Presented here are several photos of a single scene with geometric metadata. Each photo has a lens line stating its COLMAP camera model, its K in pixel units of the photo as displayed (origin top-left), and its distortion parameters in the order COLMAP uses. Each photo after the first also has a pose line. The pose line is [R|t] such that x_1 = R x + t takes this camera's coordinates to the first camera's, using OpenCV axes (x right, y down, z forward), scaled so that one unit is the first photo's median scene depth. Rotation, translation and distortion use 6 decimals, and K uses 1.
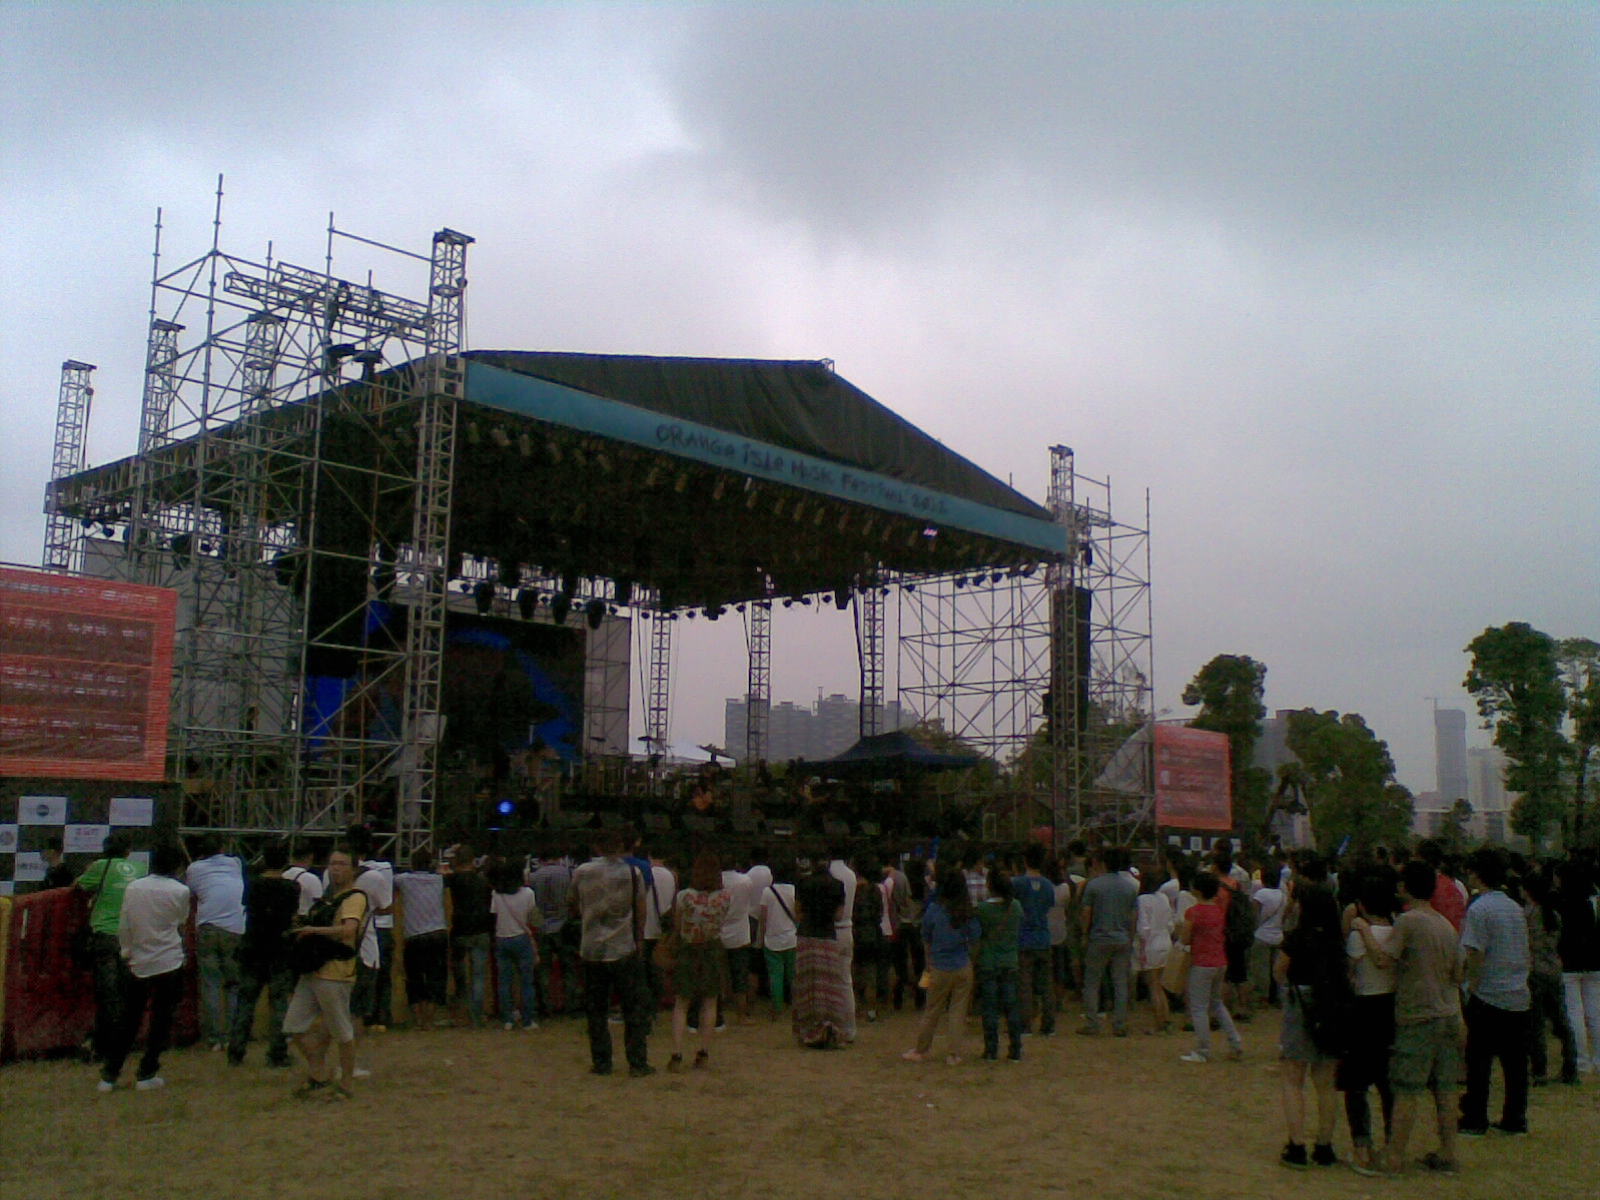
lens RADIAL K [[1456.5, 0, 799.6], [0, 1456.5, 642.6], [0, 0, 1]] dist [-0.007133, -0.017119]
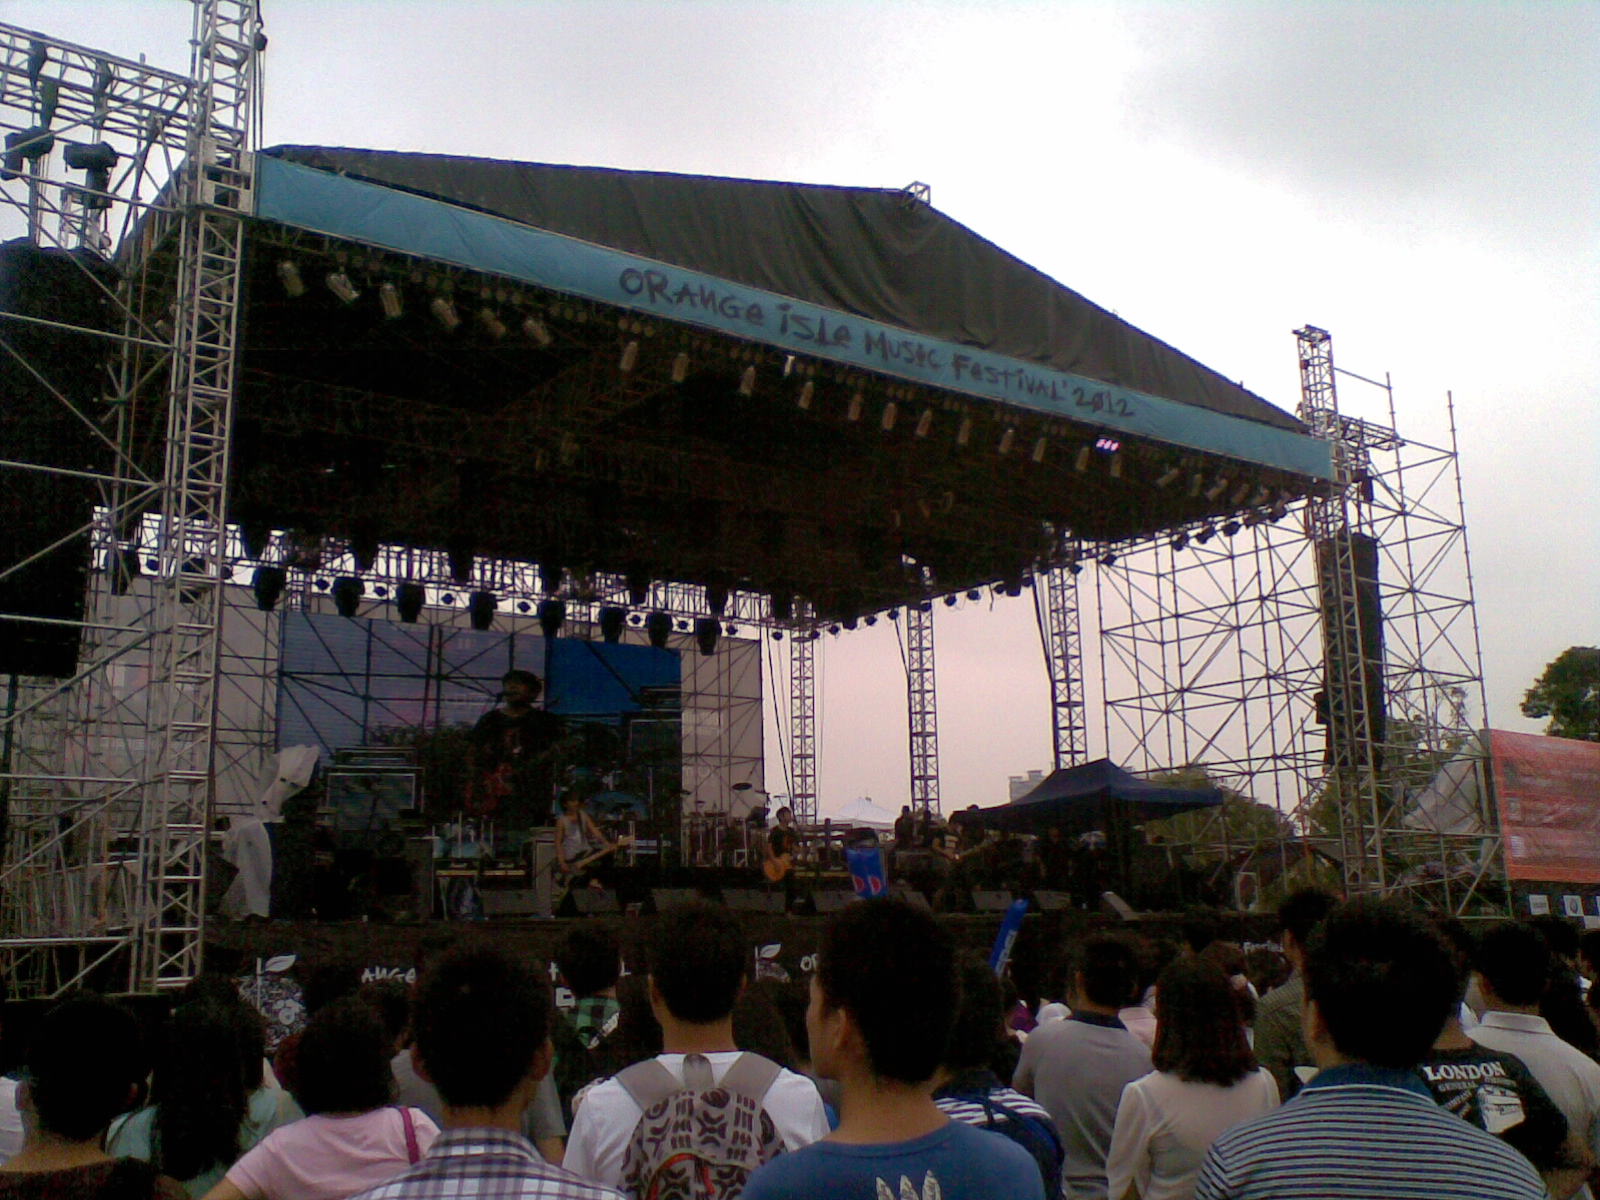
lens RADIAL K [[1456.5, 0, 799.6], [0, 1456.5, 642.6], [0, 0, 1]] dist [-0.007133, -0.017119]
pose [[0.979938, -0.070244, -0.186511, 0.058782], [0.059851, 0.996355, -0.060785, 0.038299], [0.190101, 0.048402, 0.980571, 0.280165]]
